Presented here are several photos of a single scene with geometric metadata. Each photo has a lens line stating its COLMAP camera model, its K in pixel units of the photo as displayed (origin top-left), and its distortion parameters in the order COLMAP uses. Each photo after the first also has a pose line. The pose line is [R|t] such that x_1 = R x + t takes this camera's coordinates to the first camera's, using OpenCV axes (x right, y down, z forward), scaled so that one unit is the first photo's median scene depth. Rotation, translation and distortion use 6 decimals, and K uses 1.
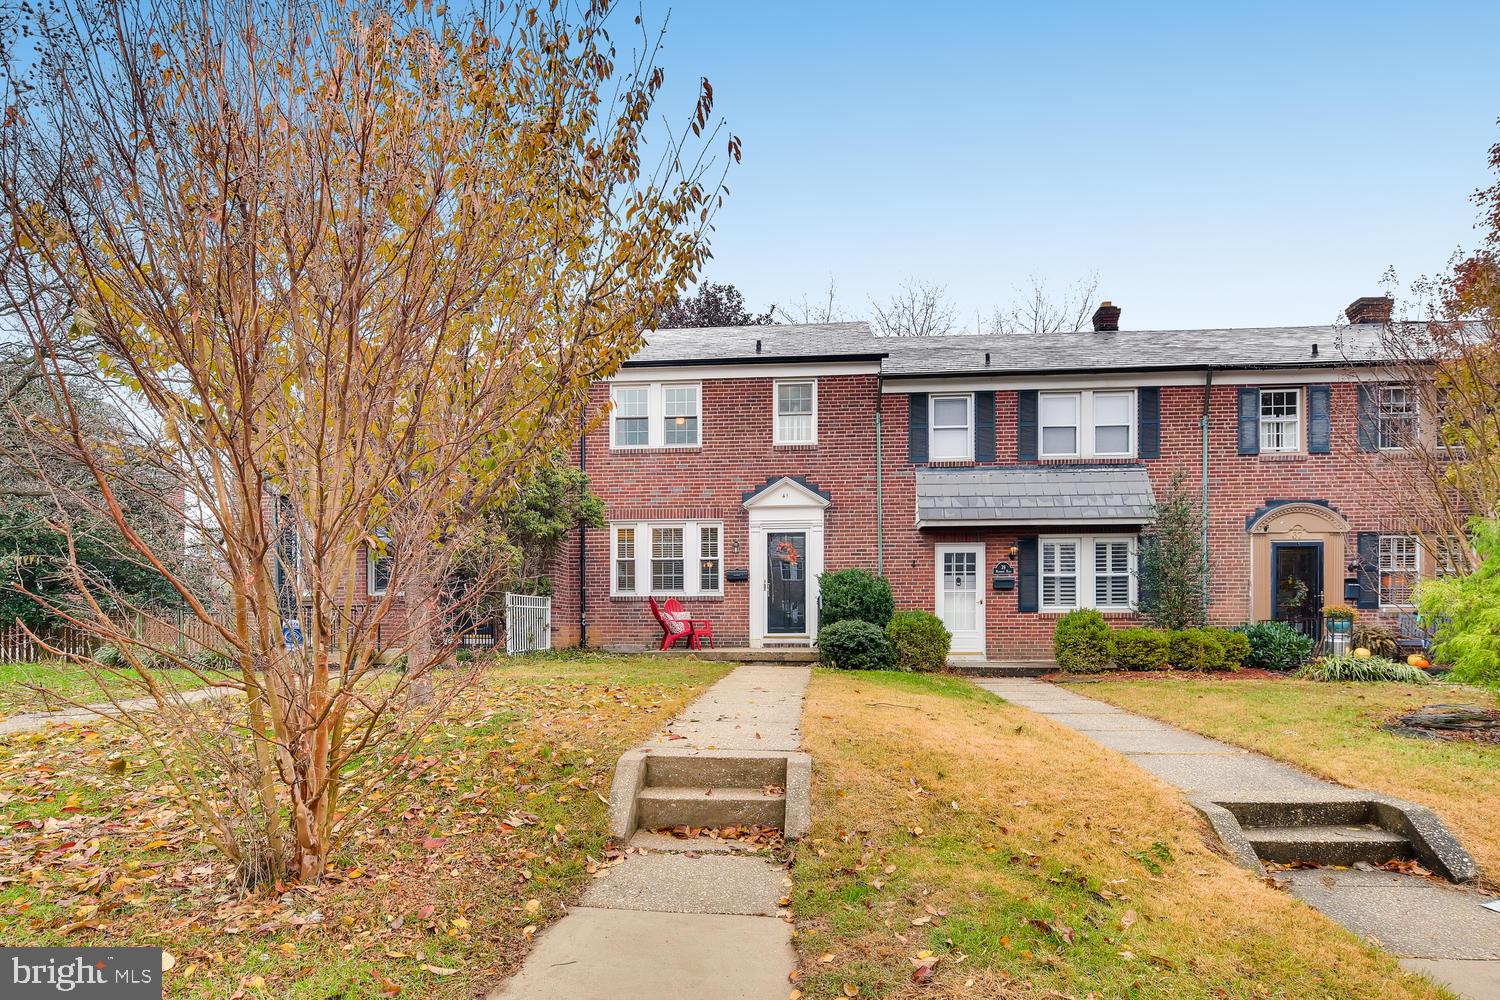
lens RADIAL K [[747.7, 0, 754.0], [0, 747.7, 501.6], [0, 0, 1]] dist [-0.002265, 0.000607]
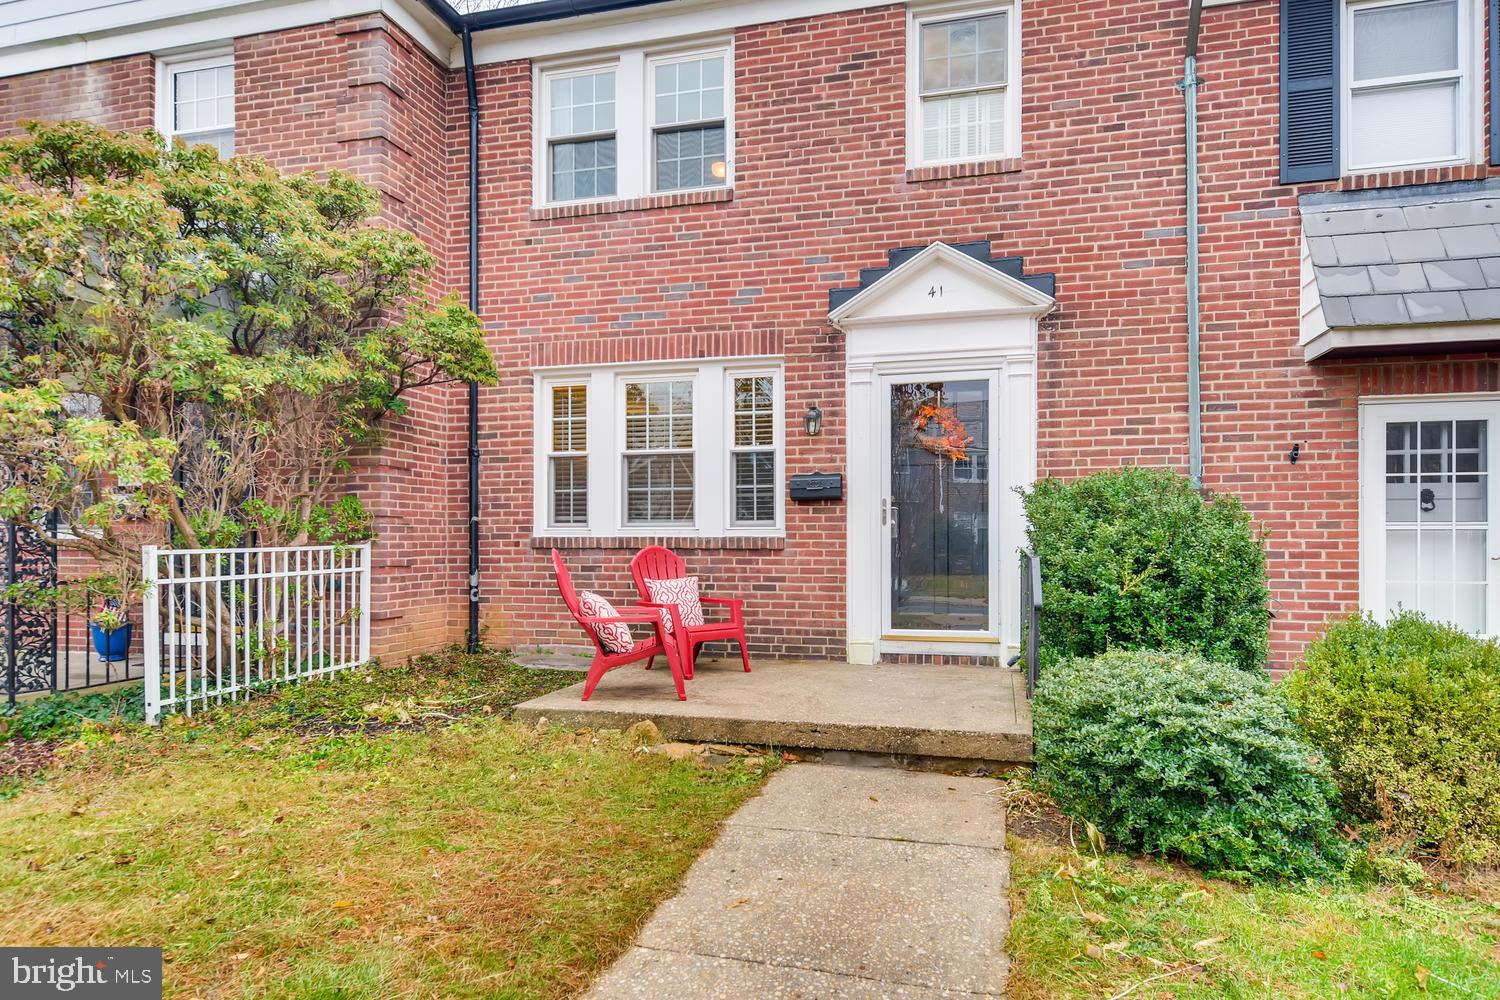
lens RADIAL K [[747.7, 0, 743.8], [0, 747.7, 487.3], [0, 0, 1]] dist [-0.002265, 0.000607]
pose [[0.967997, -0.005979, -0.250889, 0.042558], [0.036649, 0.992366, 0.117755, 0.047021], [0.248270, -0.123182, 0.960827, 0.582913]]
